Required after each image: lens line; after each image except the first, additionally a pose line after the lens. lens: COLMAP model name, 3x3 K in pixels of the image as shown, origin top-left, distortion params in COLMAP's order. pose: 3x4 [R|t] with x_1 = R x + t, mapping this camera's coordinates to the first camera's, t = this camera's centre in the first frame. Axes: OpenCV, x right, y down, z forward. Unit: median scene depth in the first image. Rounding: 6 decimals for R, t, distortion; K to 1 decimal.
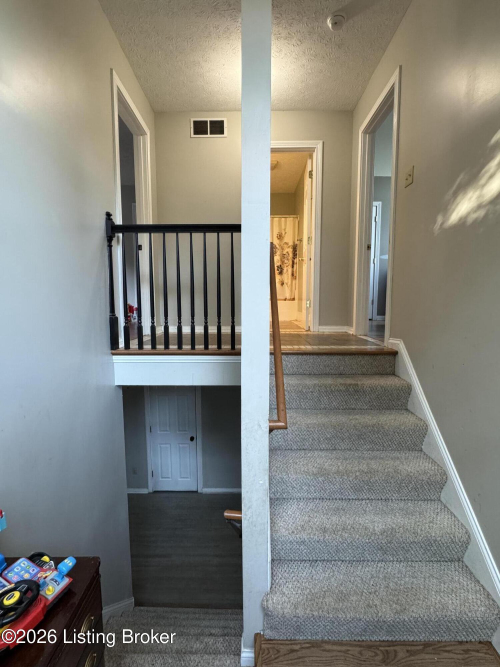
lens RADIAL K [[322.4, 0, 248.9], [0, 322.4, 334.1], [0, 0, 1]] dist [-0.000351, -0.000434]
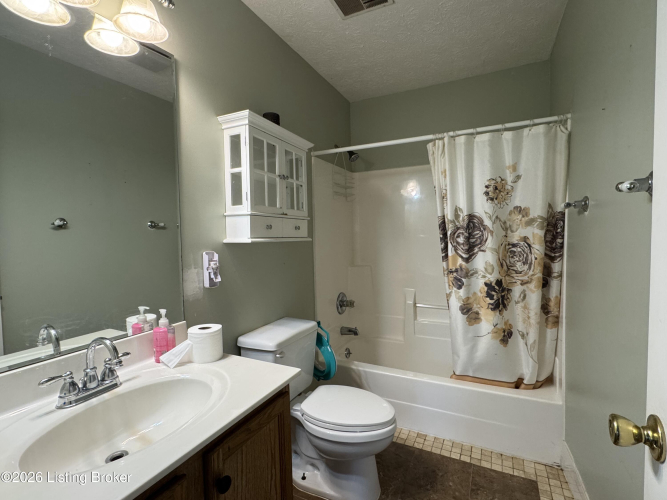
lens RADIAL K [[322.4, 0, 333.7], [0, 322.4, 249.5], [0, 0, 1]] dist [-0.000351, -0.000434]
pose [[0.902596, 0.002725, -0.430480, 0.087291], [-0.024309, 0.998707, -0.044646, -0.225466], [0.429801, 0.050762, 0.901495, 0.644264]]
